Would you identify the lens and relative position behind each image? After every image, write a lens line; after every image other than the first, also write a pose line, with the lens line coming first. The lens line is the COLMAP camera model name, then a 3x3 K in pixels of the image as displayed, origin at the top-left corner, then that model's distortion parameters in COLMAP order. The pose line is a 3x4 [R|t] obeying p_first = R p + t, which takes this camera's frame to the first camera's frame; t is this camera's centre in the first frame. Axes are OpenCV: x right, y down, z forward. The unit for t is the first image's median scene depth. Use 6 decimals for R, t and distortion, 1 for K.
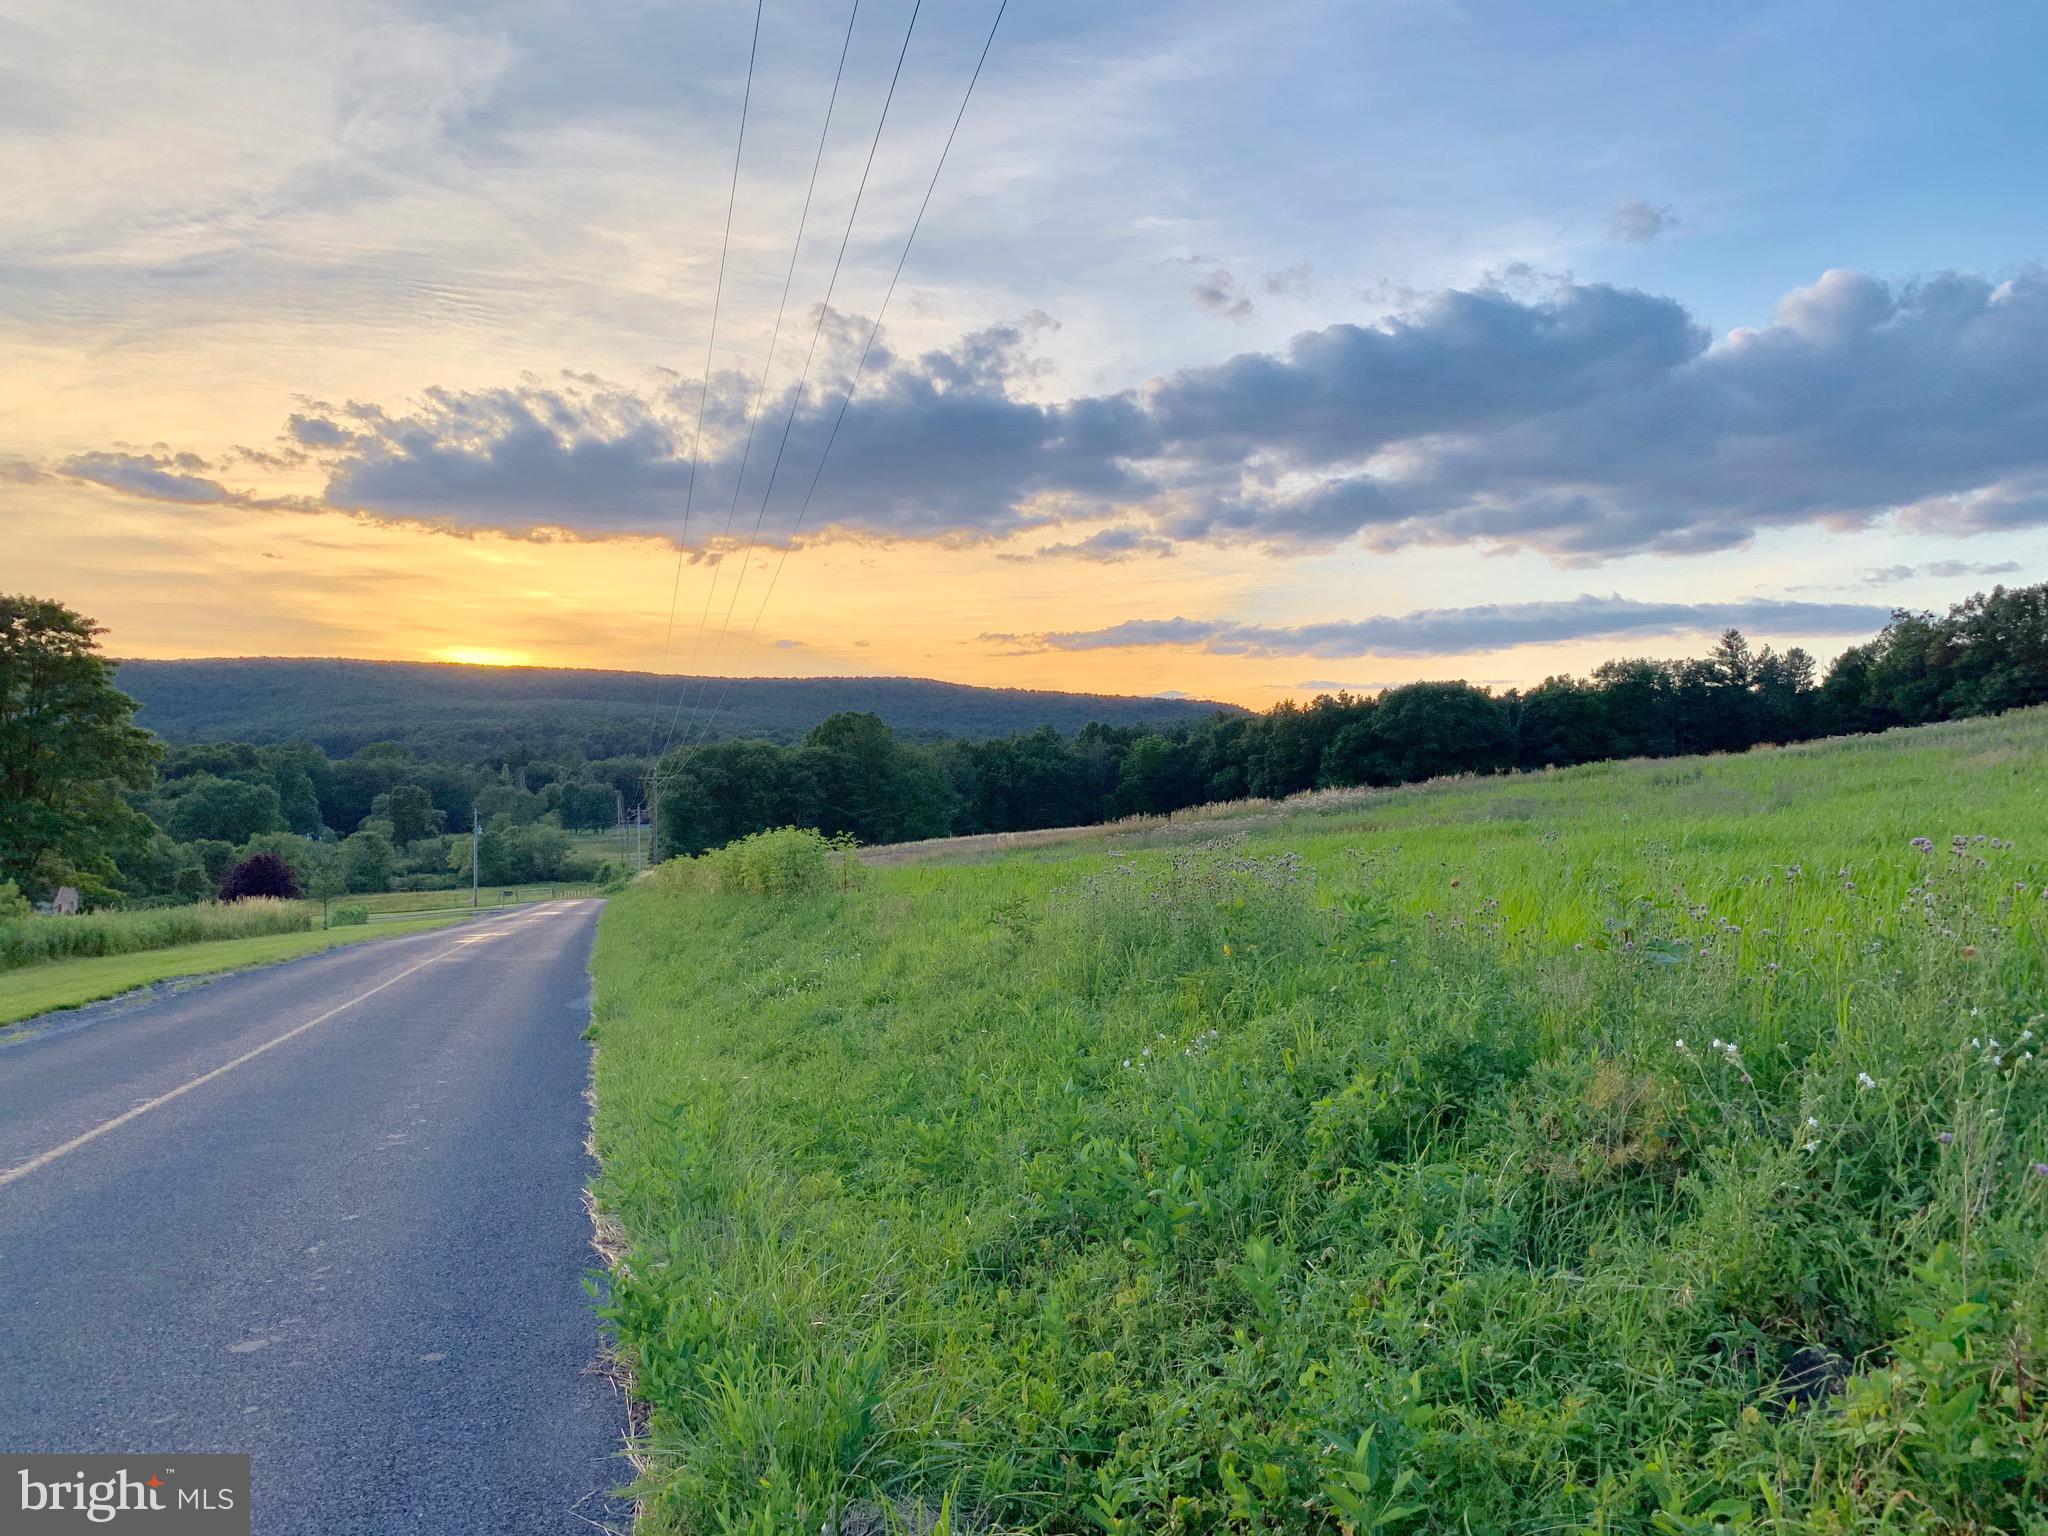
lens RADIAL K [[1562.6, 0, 1005.0], [0, 1562.6, 738.1], [0, 0, 1]] dist [0.007724, -0.013278]
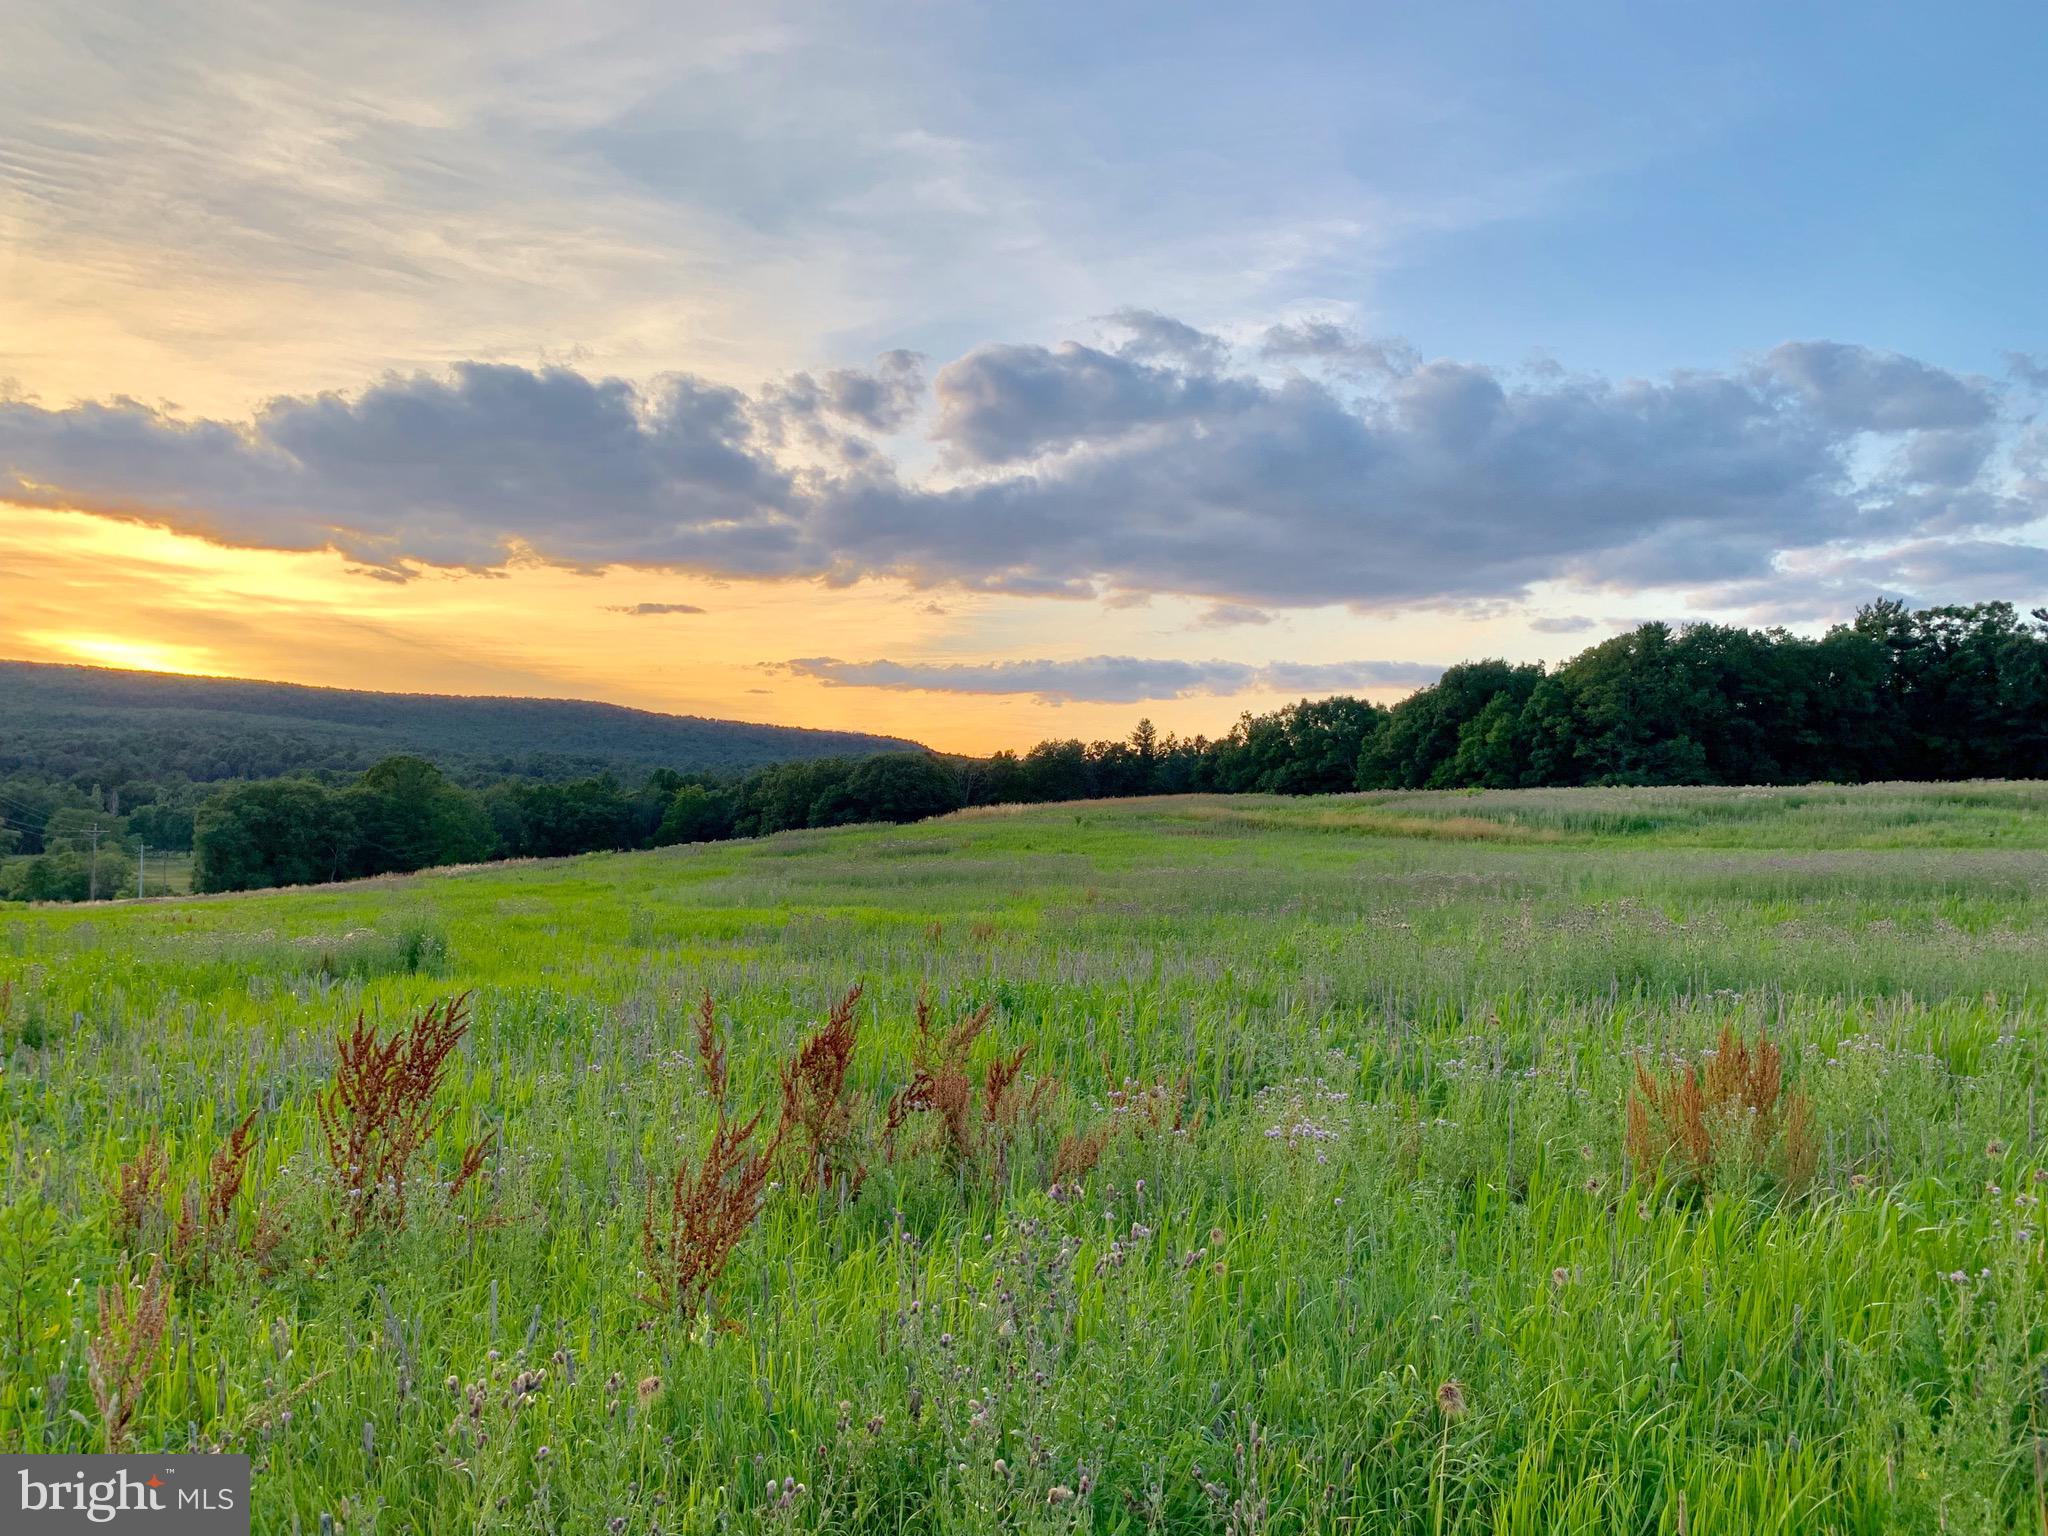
lens RADIAL K [[1537.7, 0, 1033.8], [0, 1537.7, 774.0], [0, 0, 1]] dist [0.025831, -0.027700]
pose [[0.977796, 0.033290, 0.206896, 0.134662], [-0.034071, 0.999419, 0.000211, -0.023890], [-0.206769, -0.007256, 0.978363, -0.203616]]
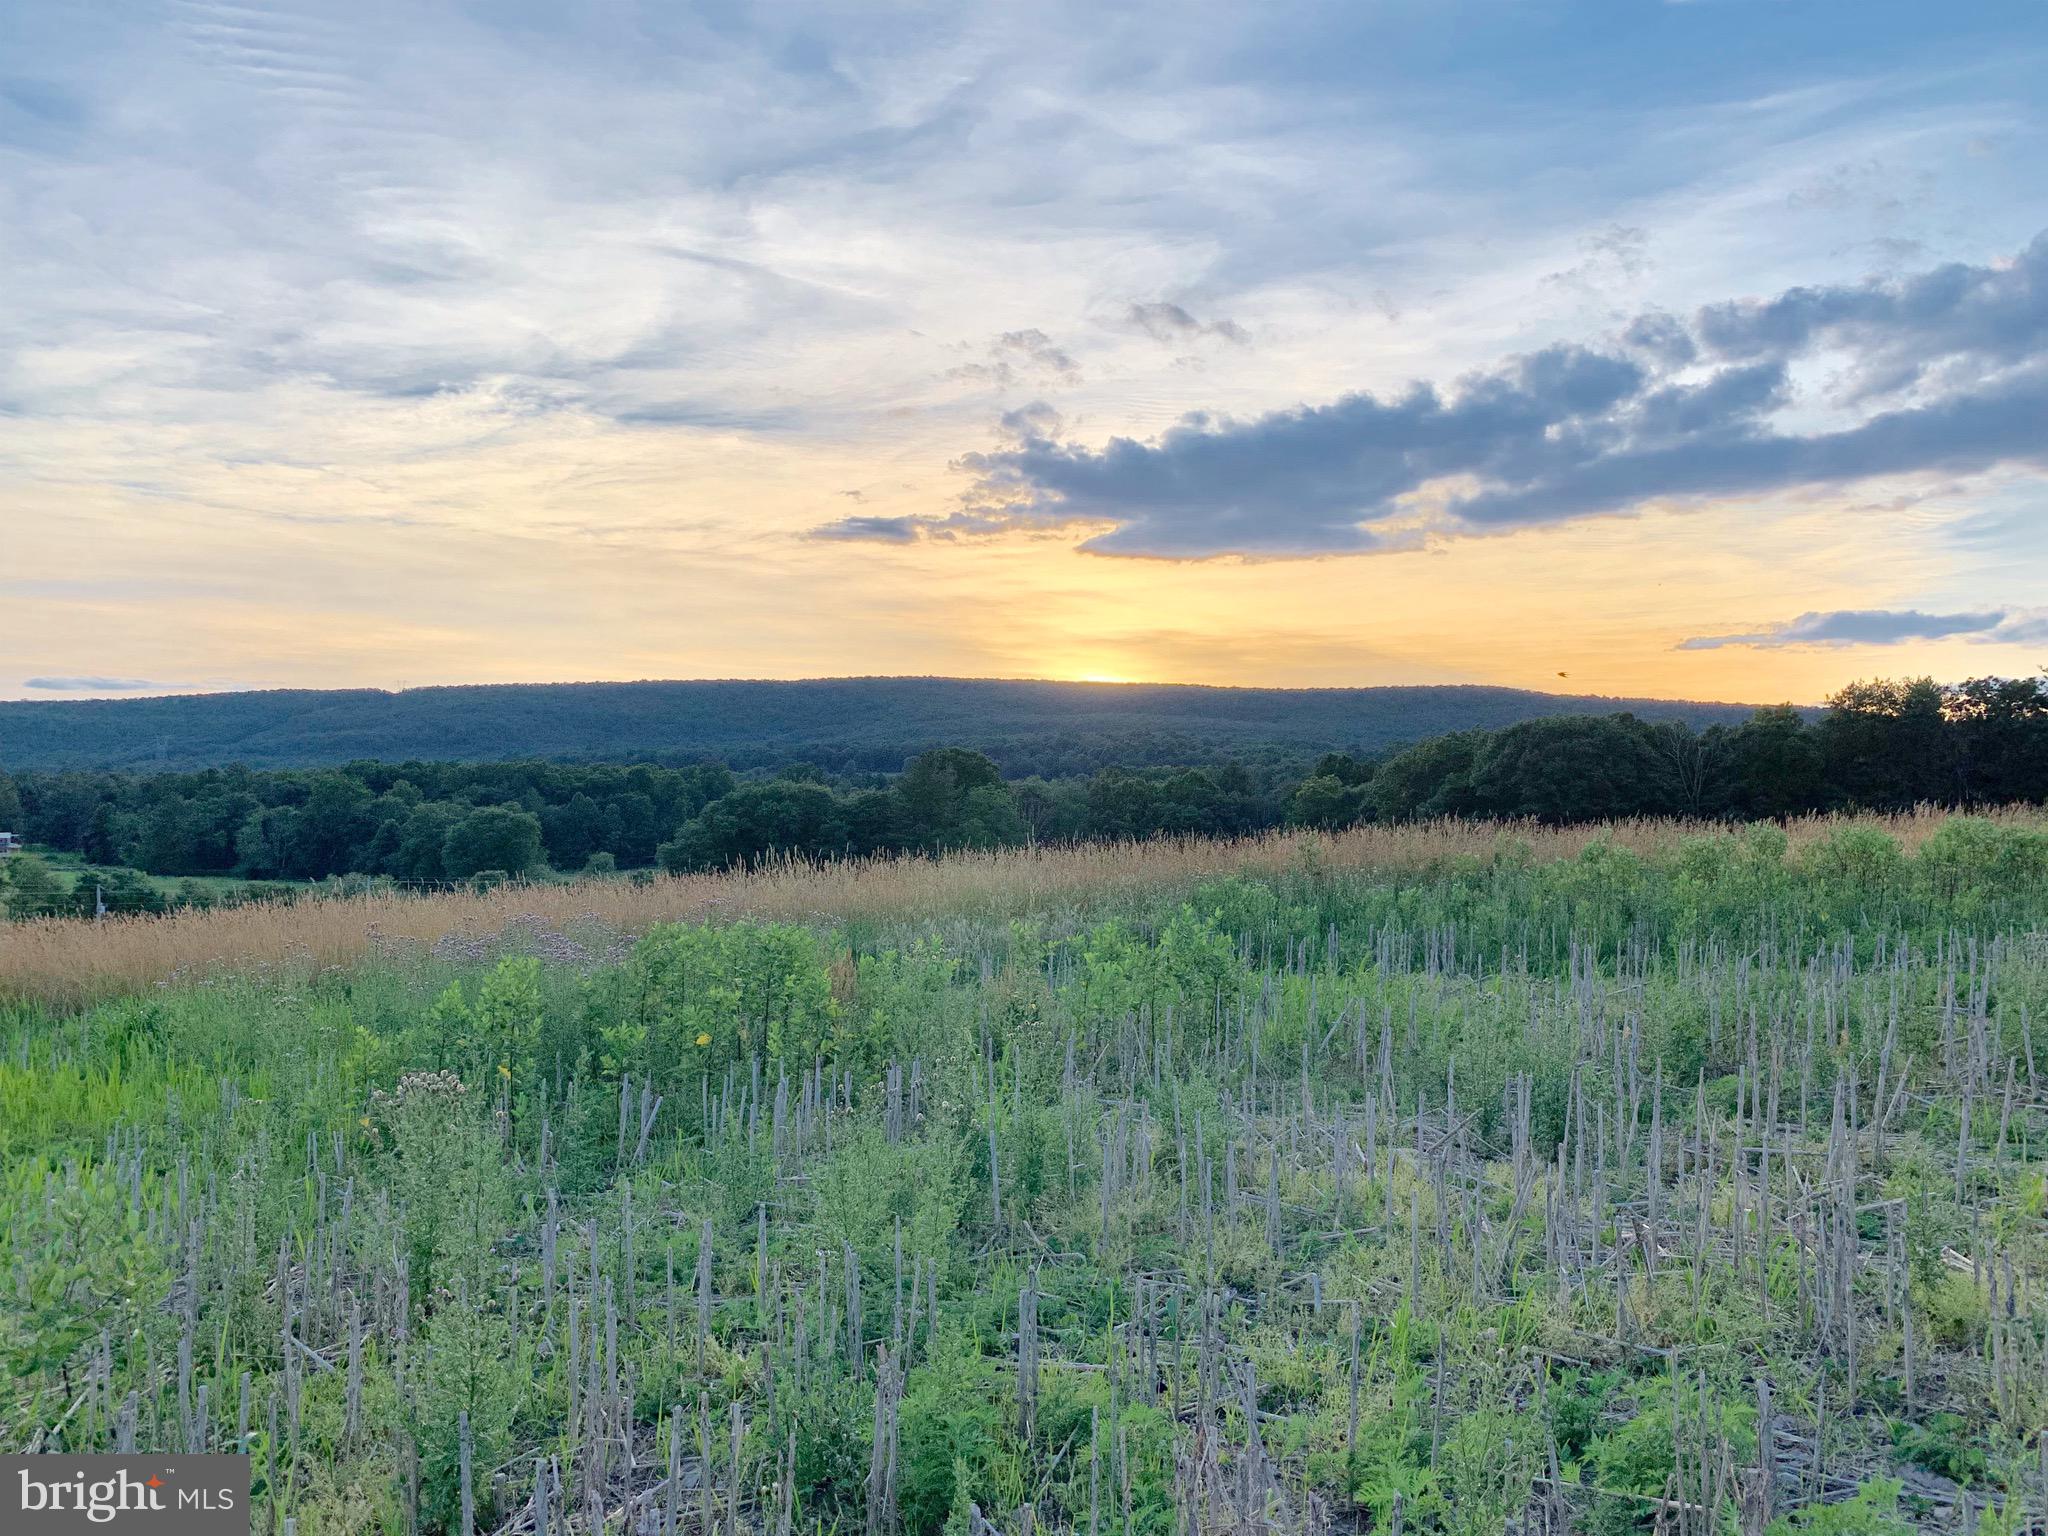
lens RADIAL K [[1555.9, 0, 1024.0], [0, 1555.9, 768.0], [0, 0, 1]] dist [0.067129, -0.103117]
pose [[0.929916, 0.005449, -0.367733, 0.318617], [-0.000447, 0.999906, 0.013686, -0.022540], [0.367773, -0.012562, 0.929831, 0.237332]]
